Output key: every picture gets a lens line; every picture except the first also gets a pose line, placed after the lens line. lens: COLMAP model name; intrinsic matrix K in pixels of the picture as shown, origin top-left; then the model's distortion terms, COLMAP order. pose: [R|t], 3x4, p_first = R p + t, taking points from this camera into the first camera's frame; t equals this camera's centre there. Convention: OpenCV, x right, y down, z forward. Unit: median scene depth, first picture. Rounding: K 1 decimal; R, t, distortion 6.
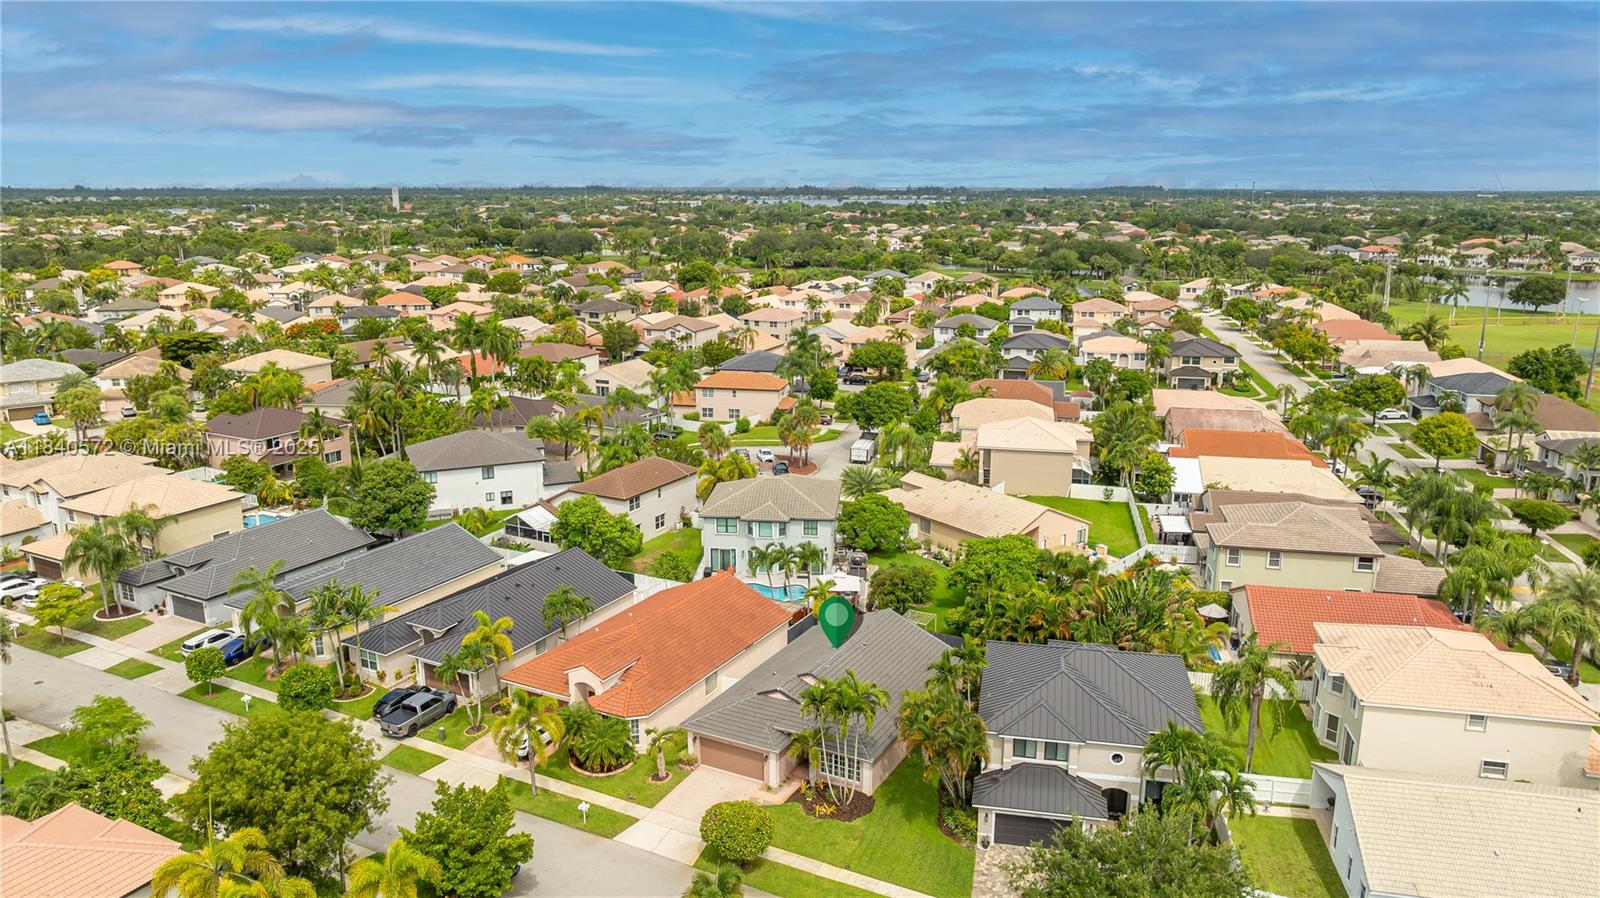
lens RADIAL K [[1128.0, 0, 795.4], [0, 1128.0, 451.4], [0, 0, 1]] dist [-0.016389, 0.002812]
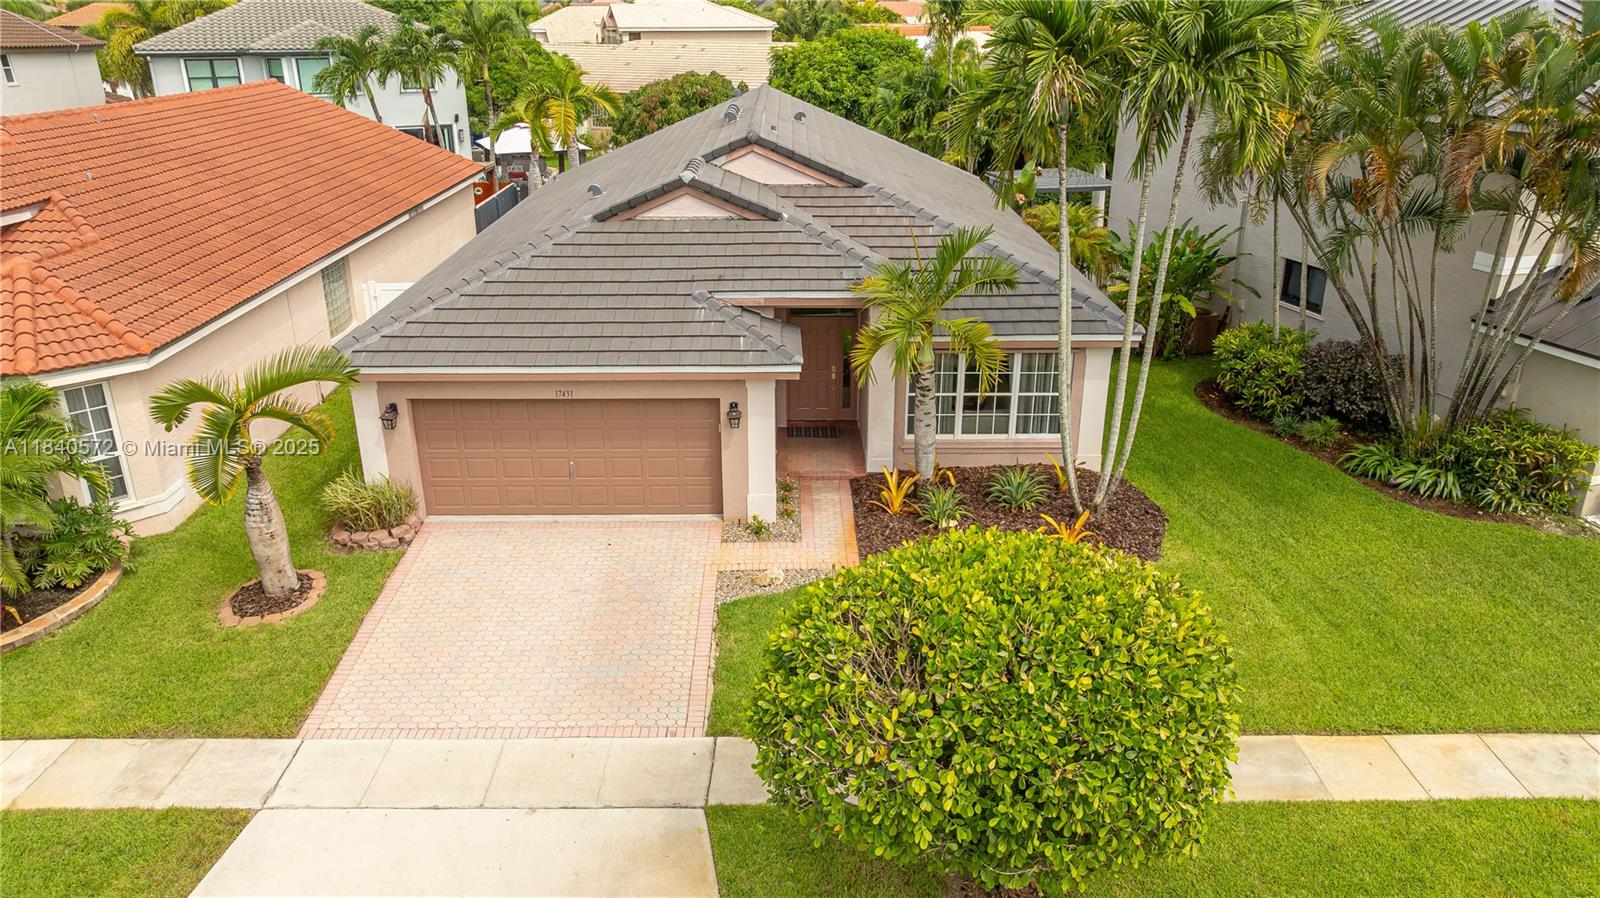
lens RADIAL K [[1128.0, 0, 799.4], [0, 1128.0, 448.0], [0, 0, 1]] dist [-0.016389, 0.002812]
pose [[0.873810, -0.177014, 0.452903, -0.070056], [0.107907, 0.978754, 0.174349, 0.130636], [-0.474143, -0.103477, 0.874346, 0.425535]]
